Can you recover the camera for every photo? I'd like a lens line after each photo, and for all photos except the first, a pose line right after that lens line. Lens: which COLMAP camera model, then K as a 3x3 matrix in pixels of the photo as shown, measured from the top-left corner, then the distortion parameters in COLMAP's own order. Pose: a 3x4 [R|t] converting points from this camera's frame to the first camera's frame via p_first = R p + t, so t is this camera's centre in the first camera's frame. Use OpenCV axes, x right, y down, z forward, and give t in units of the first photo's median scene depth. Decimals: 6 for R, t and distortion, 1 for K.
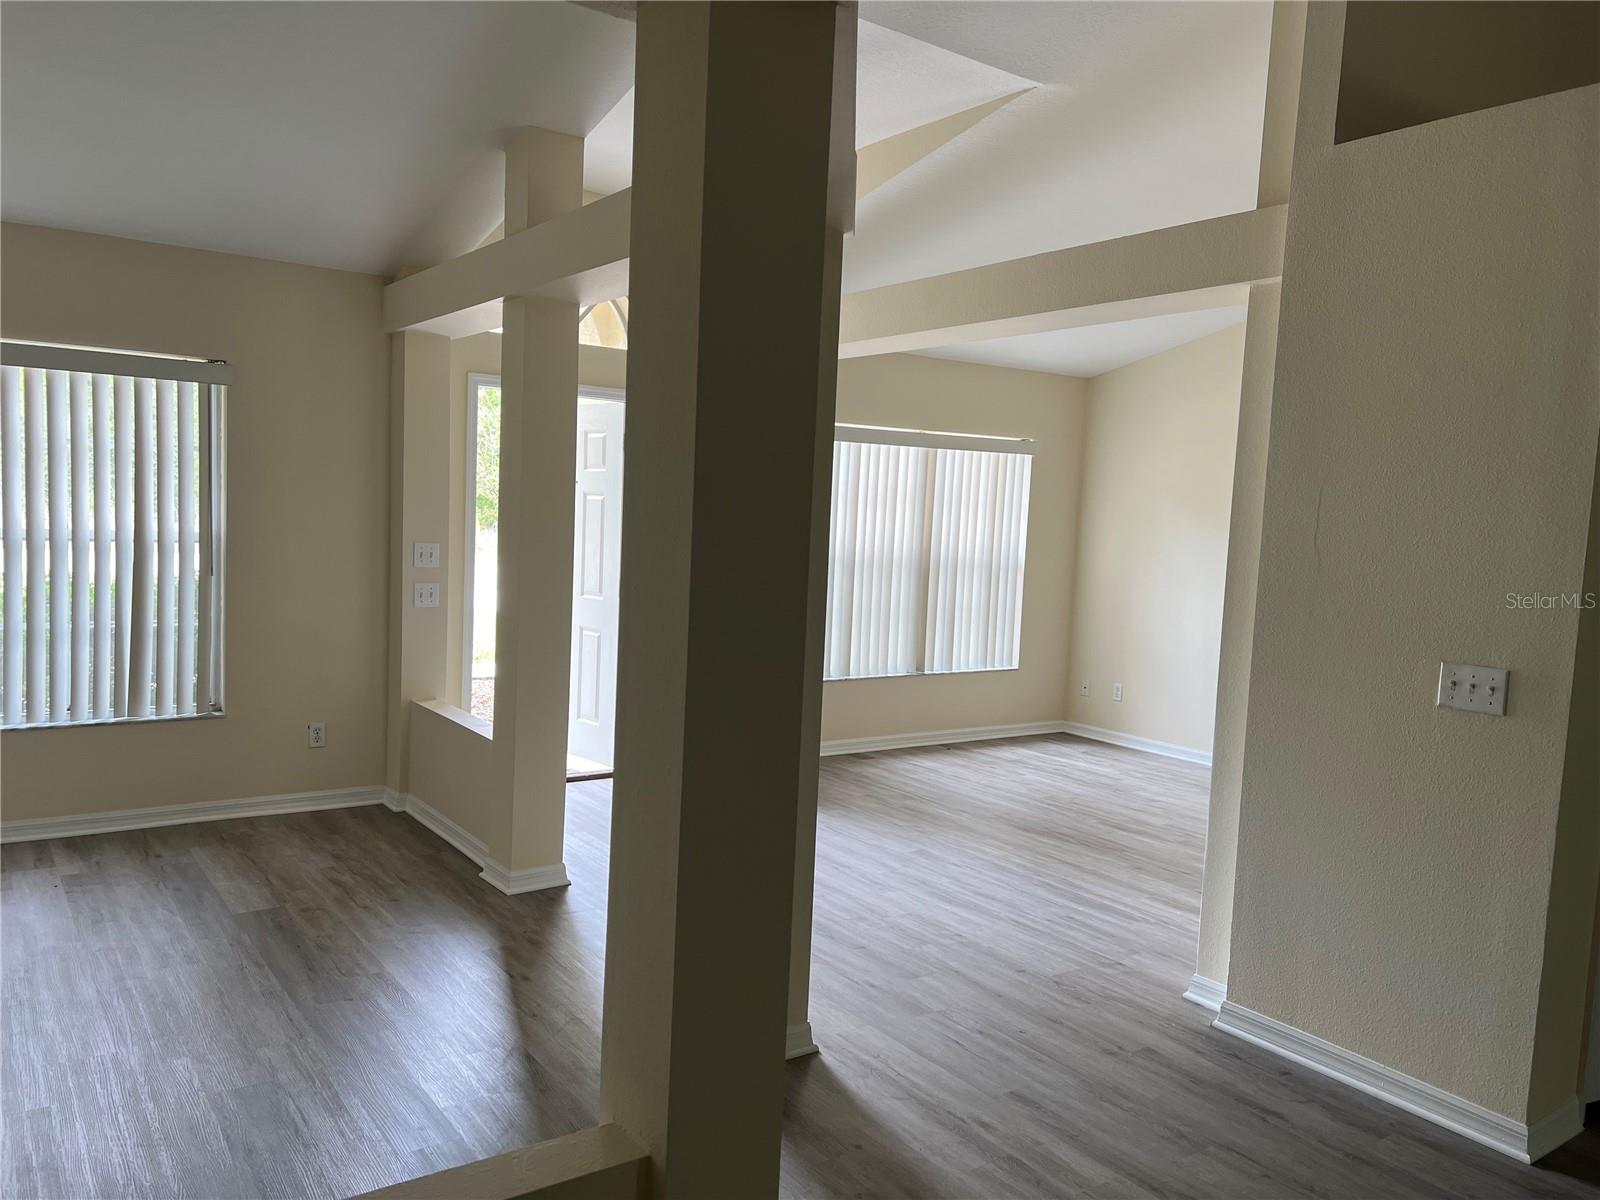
lens RADIAL K [[1237.9, 0, 795.6], [0, 1237.9, 614.1], [0, 0, 1]] dist [0.057844, -0.035248]
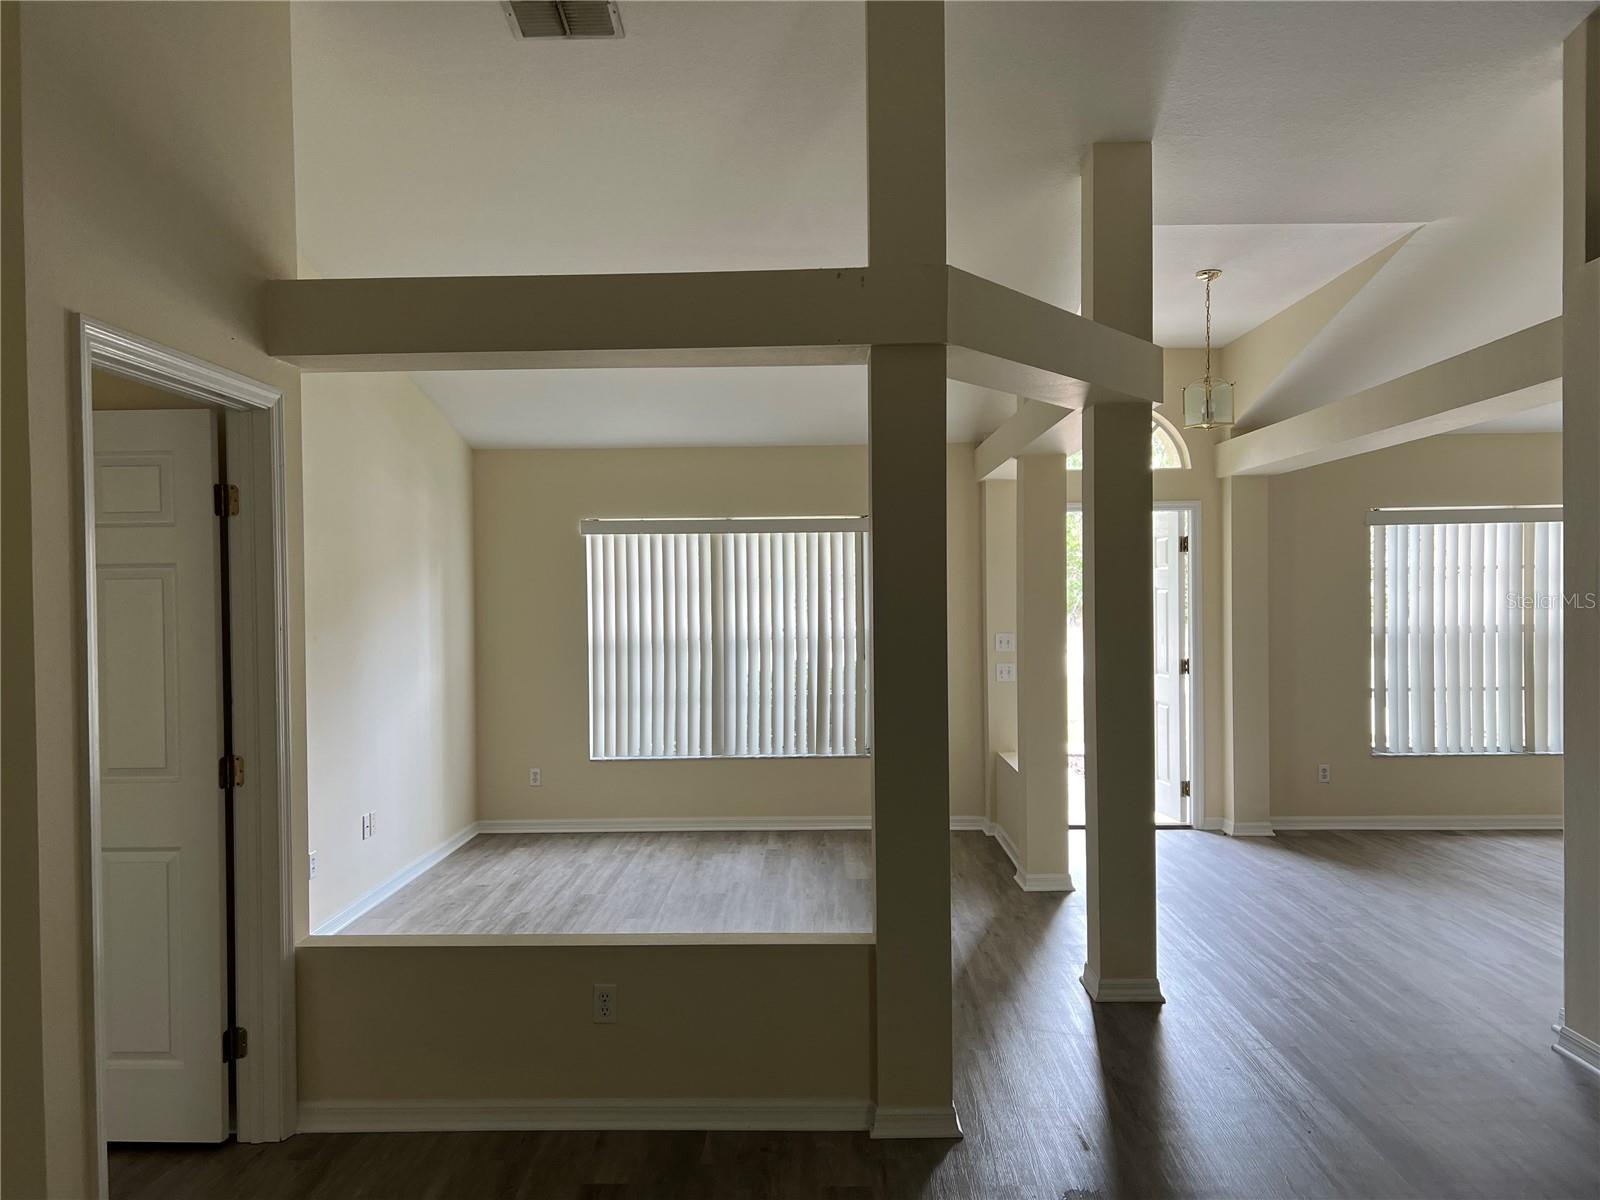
lens RADIAL K [[1228.5, 0, 777.2], [0, 1228.5, 592.7], [0, 0, 1]] dist [0.093550, -0.090213]
pose [[0.798637, -0.050604, -0.599681, 0.340919], [-0.007950, 0.995484, -0.094591, 0.029636], [0.601760, 0.080311, 0.794629, -0.230616]]
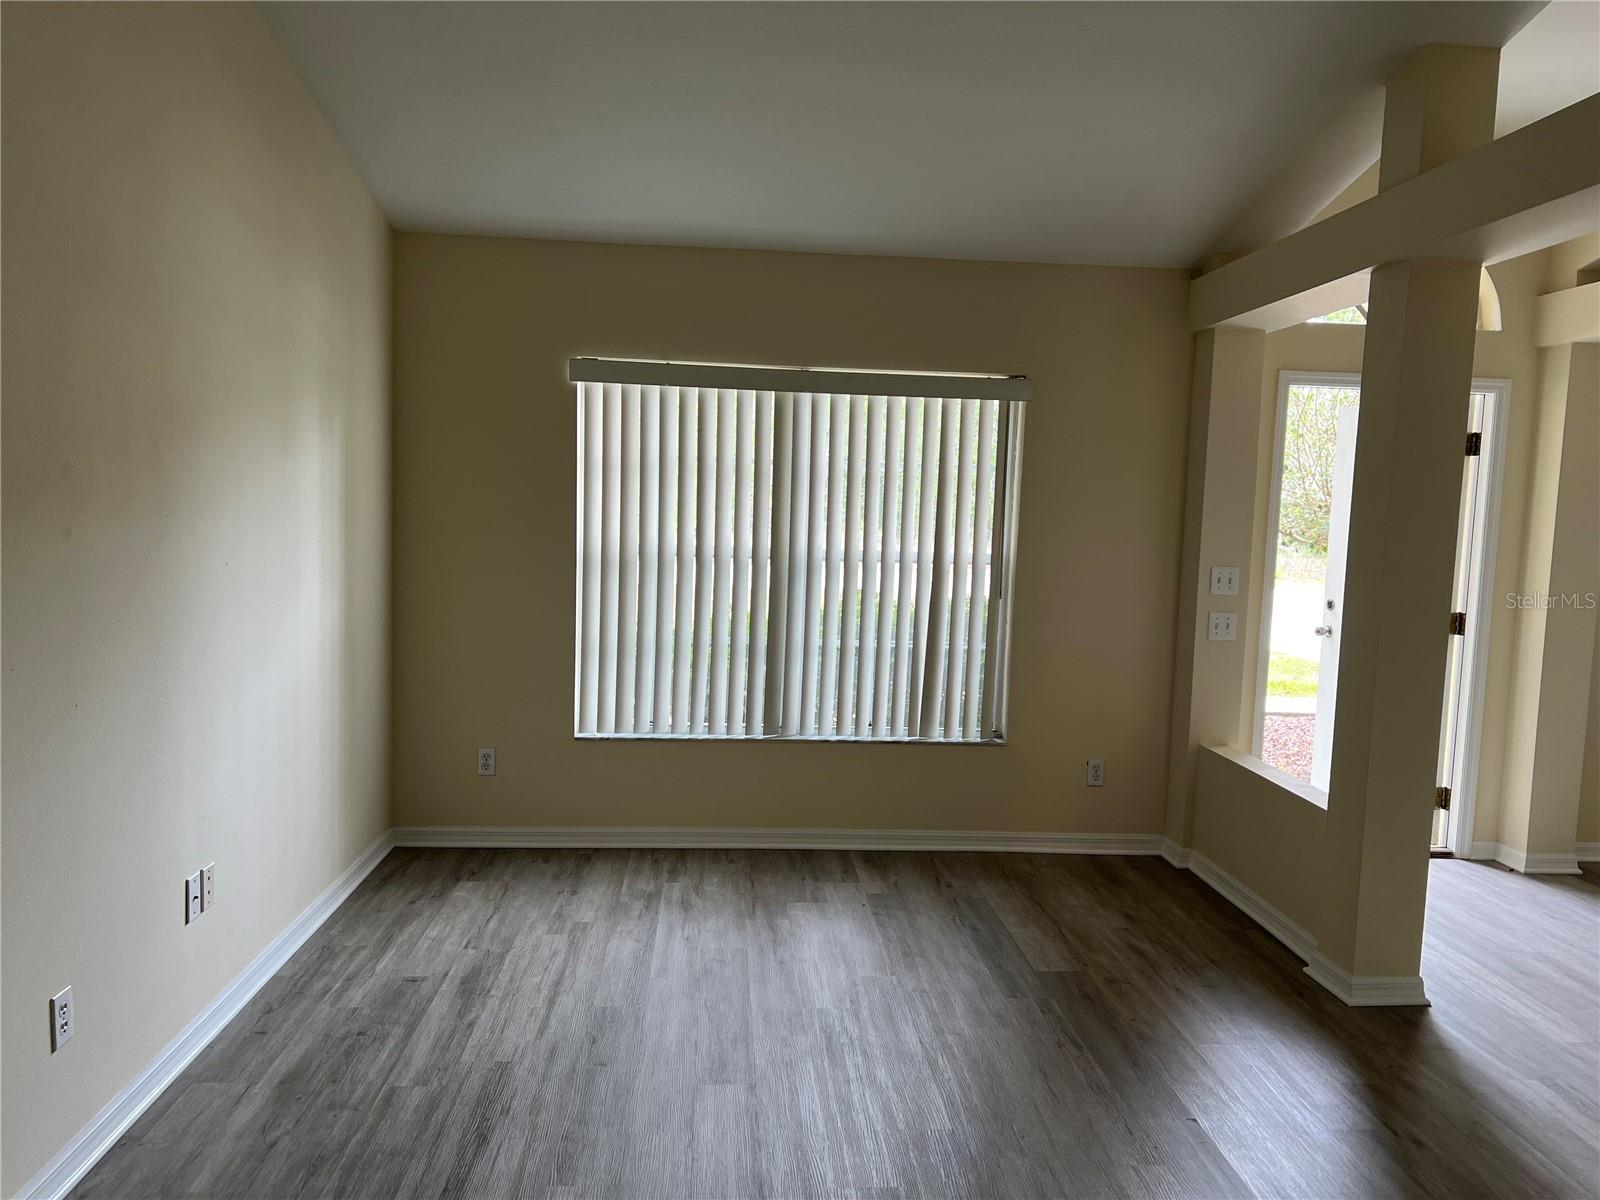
lens RADIAL K [[1211.1, 0, 794.6], [0, 1211.1, 608.9], [0, 0, 1]] dist [0.071991, -0.082959]
pose [[0.858317, 0.031249, -0.512167, -0.128034], [-0.042848, 0.999023, -0.010854, -0.005719], [0.511327, 0.031261, 0.858817, 0.116361]]
